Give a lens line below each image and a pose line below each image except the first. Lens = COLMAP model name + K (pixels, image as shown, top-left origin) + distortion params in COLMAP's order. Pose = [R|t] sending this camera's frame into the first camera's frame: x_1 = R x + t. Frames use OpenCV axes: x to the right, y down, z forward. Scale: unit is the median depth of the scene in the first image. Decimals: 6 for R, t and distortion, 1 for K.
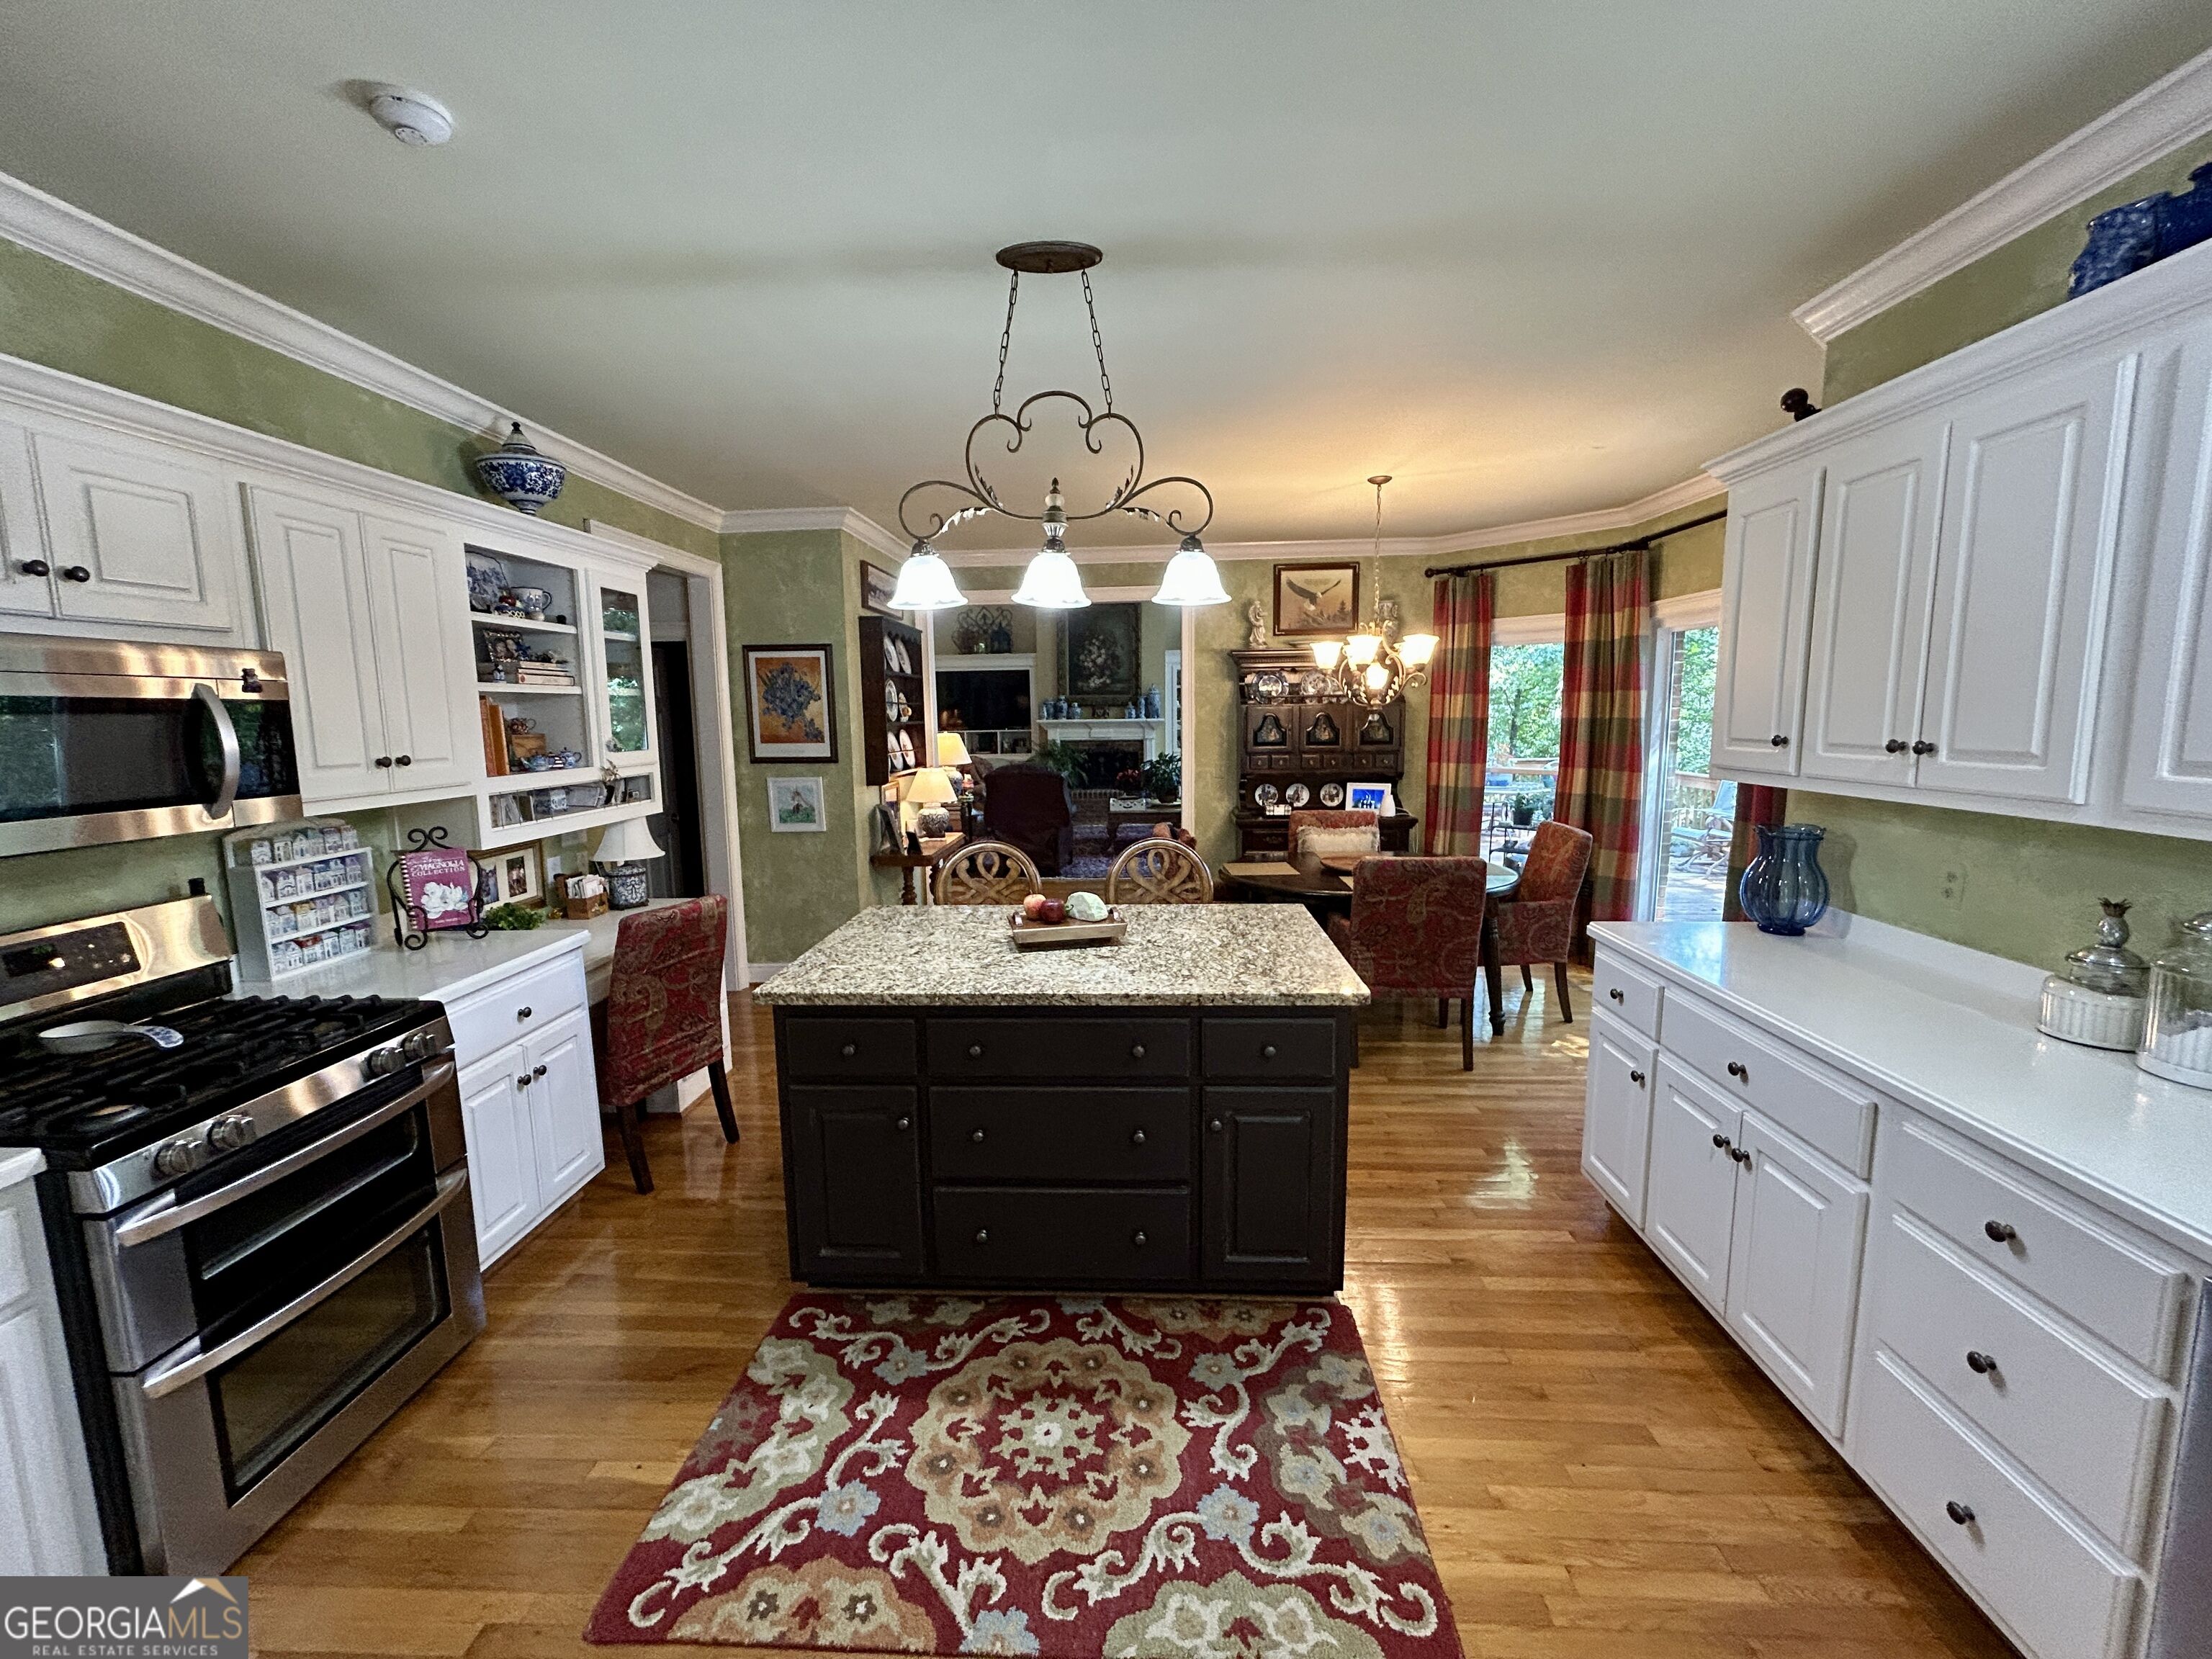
lens RADIAL K [[893.9, 0, 1105.6], [0, 893.9, 830.4], [0, 0, 1]] dist [-0.004496, 0.002242]
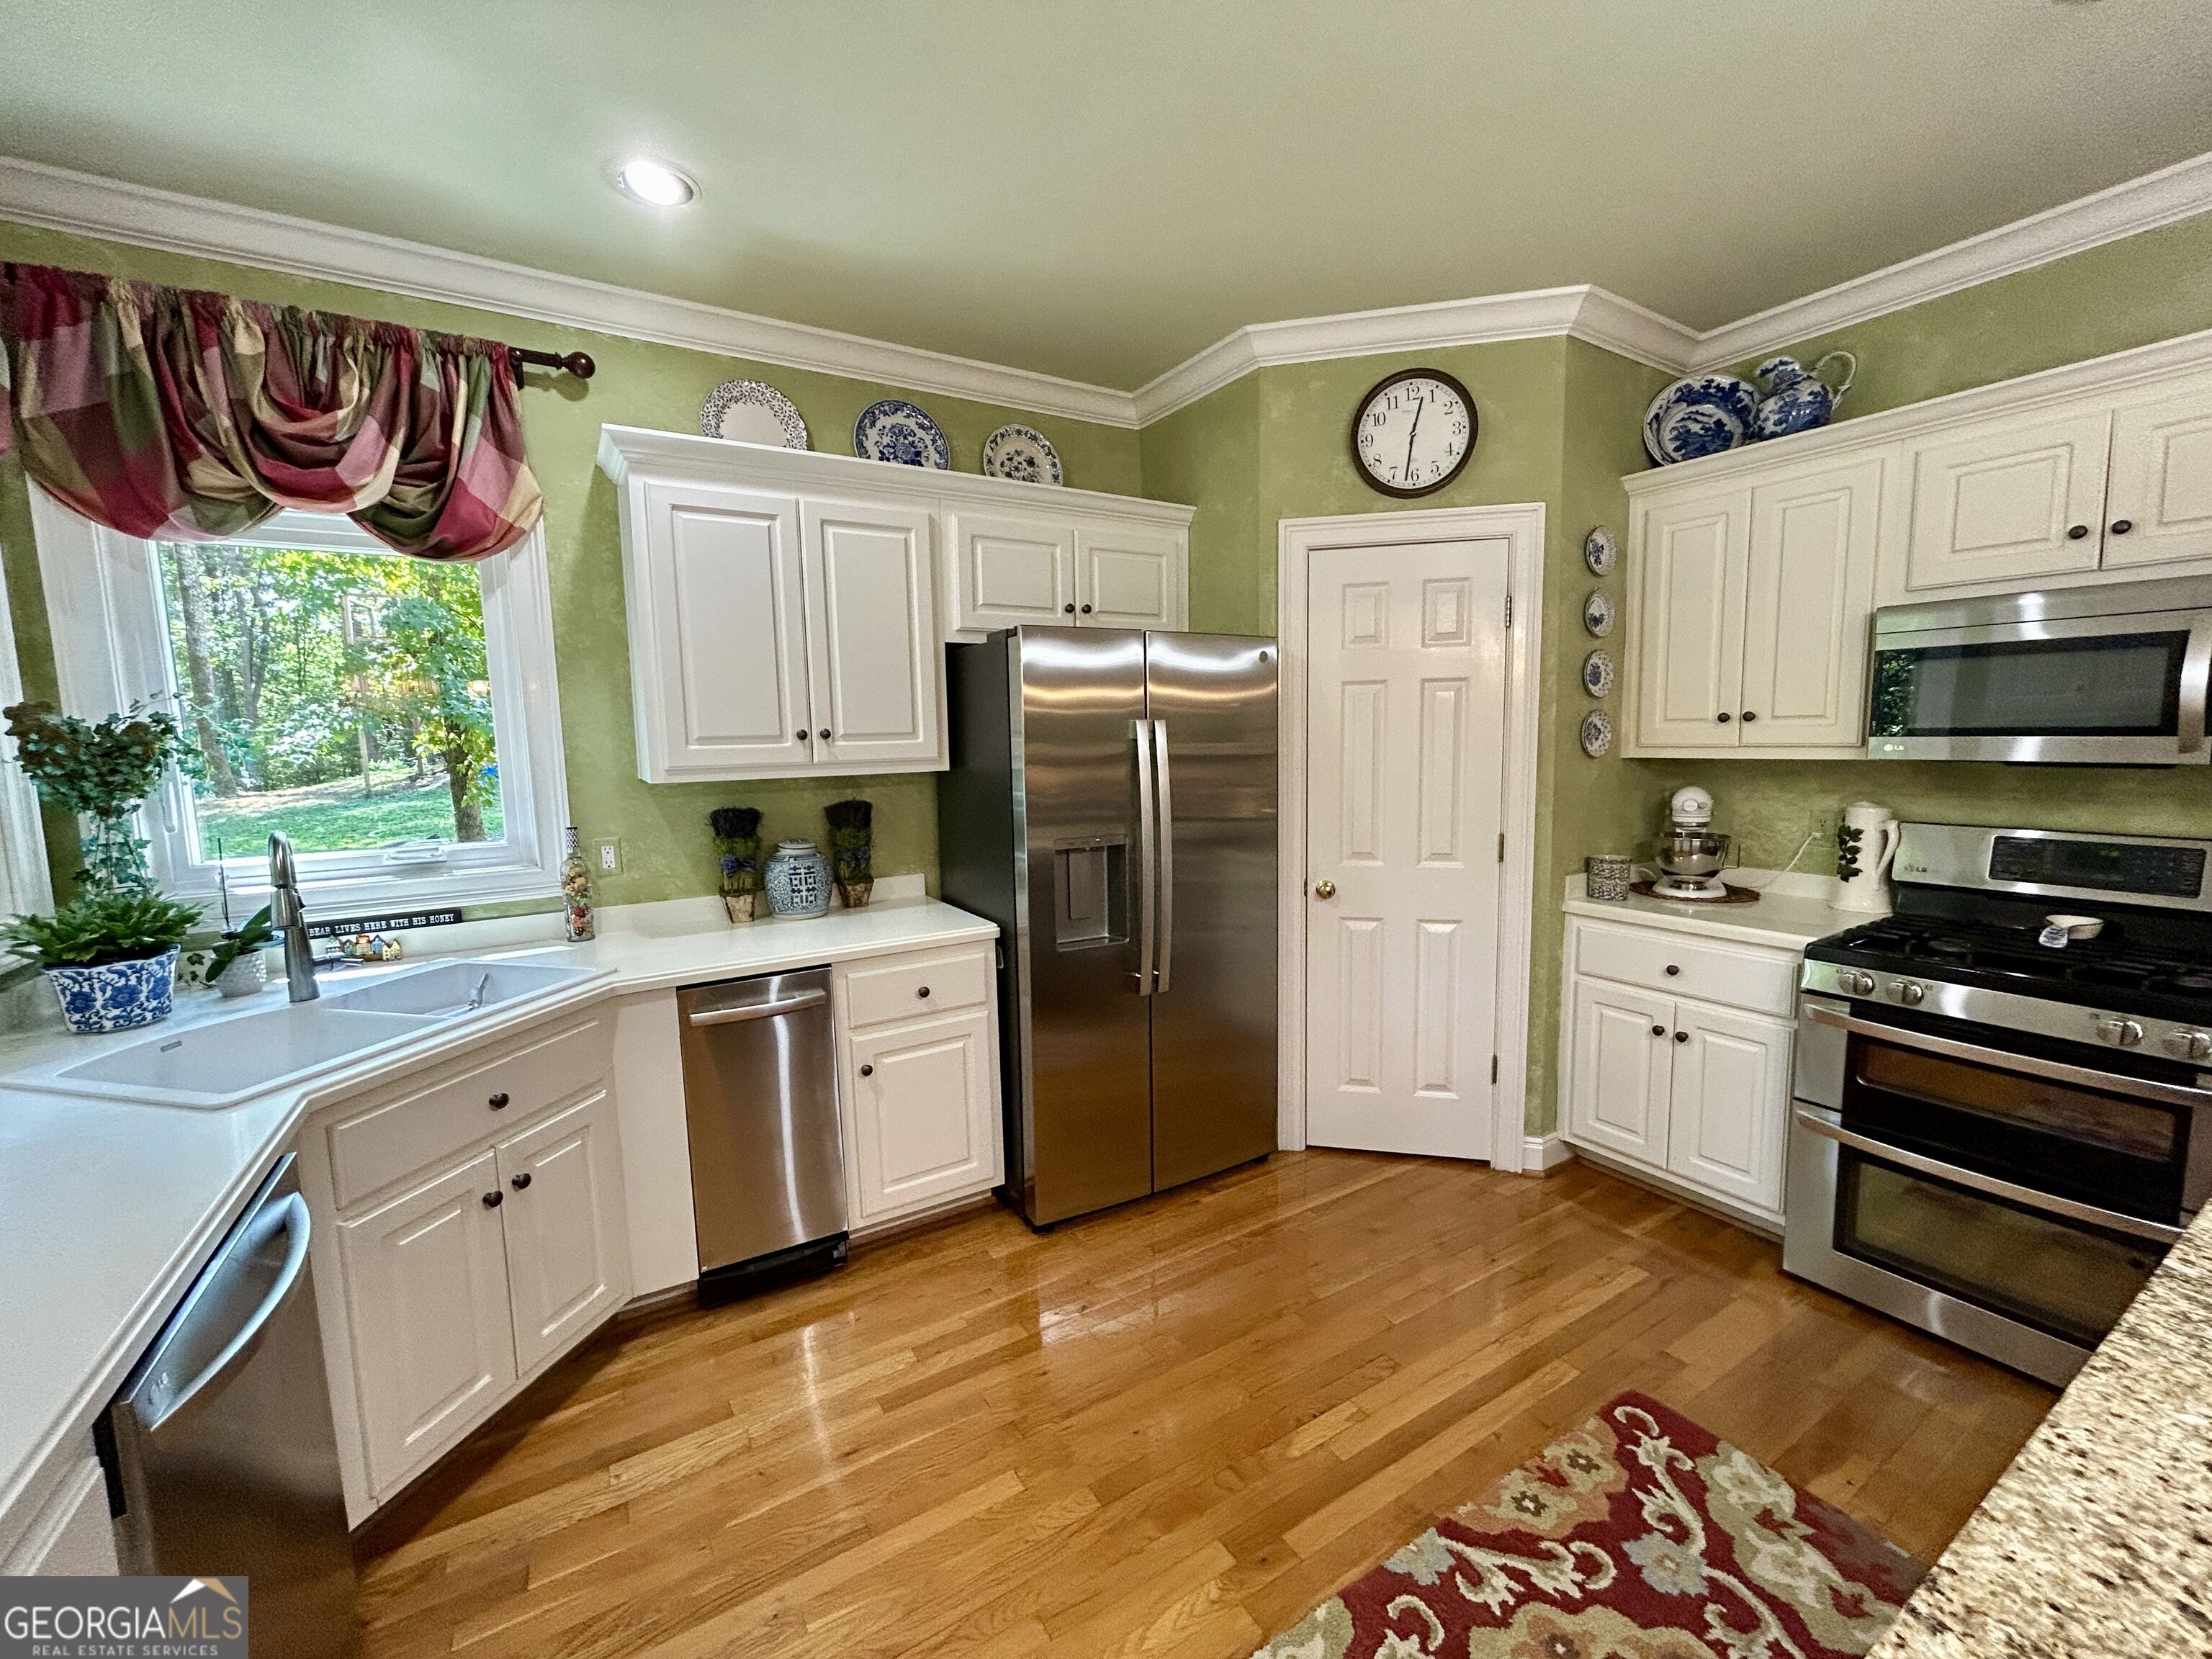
lens RADIAL K [[893.9, 0, 1106.3], [0, 893.9, 828.2], [0, 0, 1]] dist [-0.004496, 0.002242]
pose [[-0.827533, 0.093257, -0.553617, 0.587373], [-0.041964, 0.973074, 0.226642, -0.115475], [0.559846, 0.210785, -0.801337, 1.259408]]
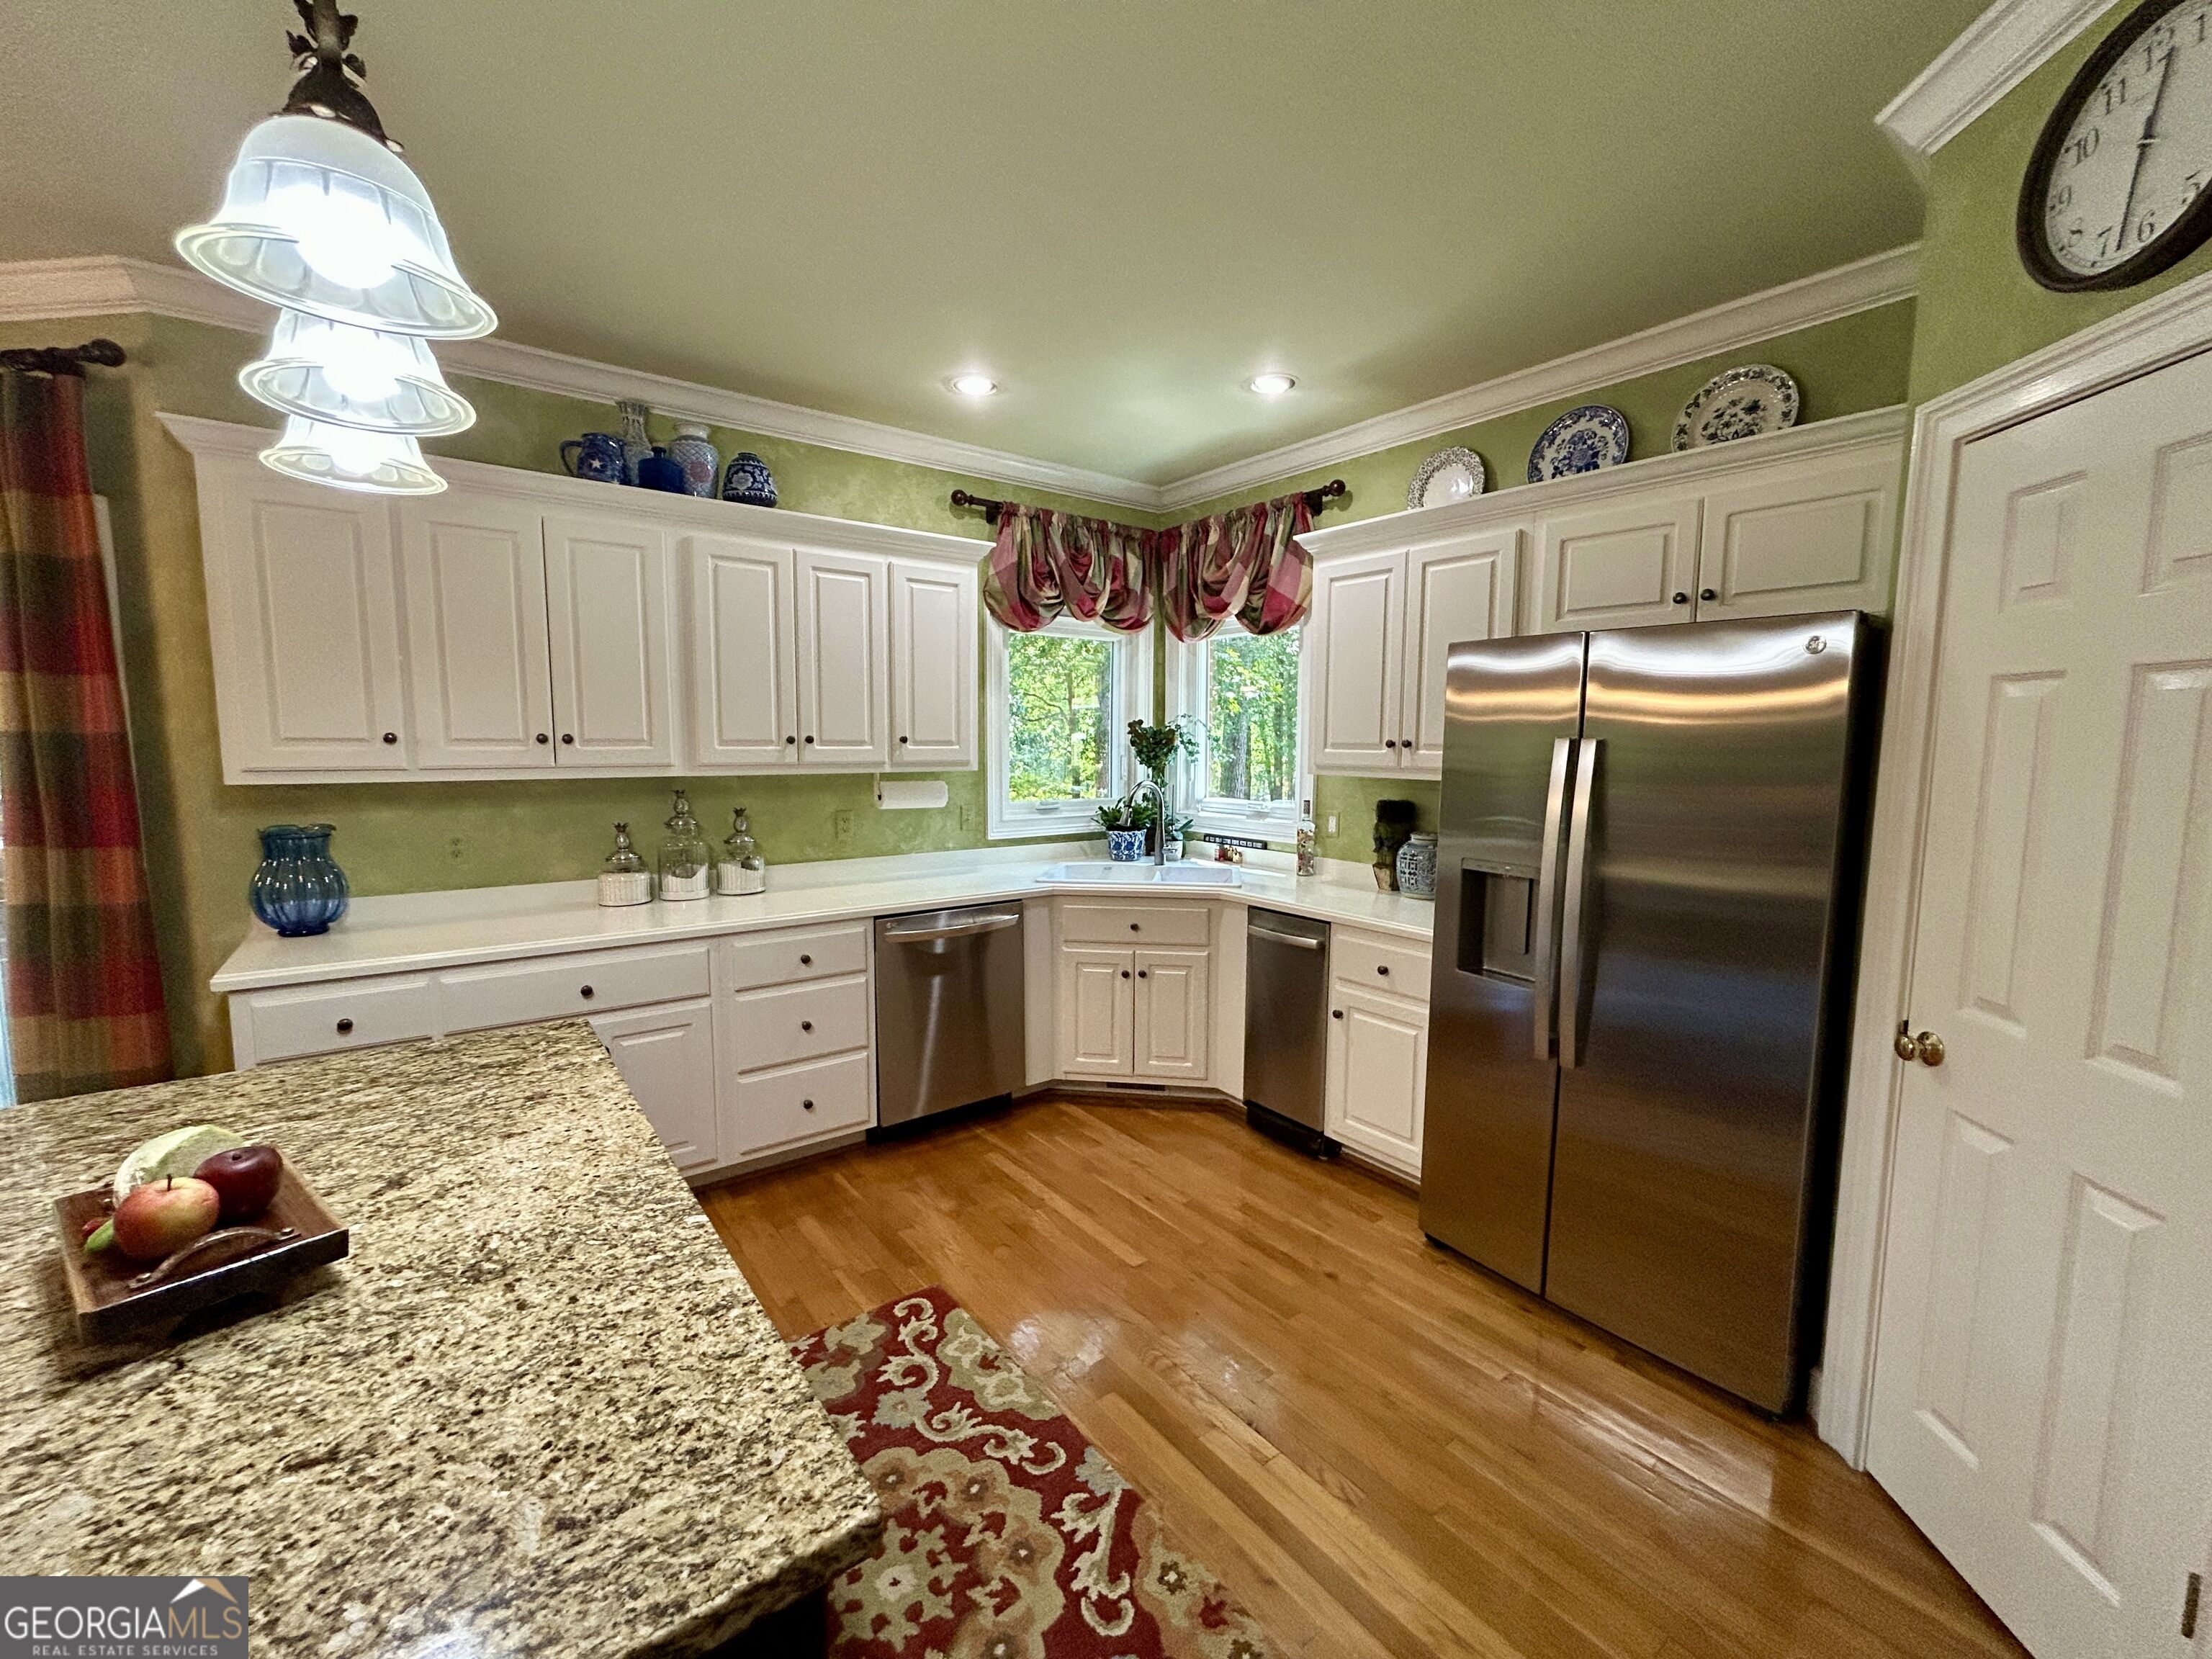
lens RADIAL K [[893.9, 0, 1108.3], [0, 893.9, 831.5], [0, 0, 1]] dist [-0.004496, 0.002242]
pose [[-0.649180, -0.071026, 0.757311, -0.836759], [0.104205, 0.977939, 0.181045, -0.124677], [-0.753463, 0.196447, -0.627457, 1.368928]]
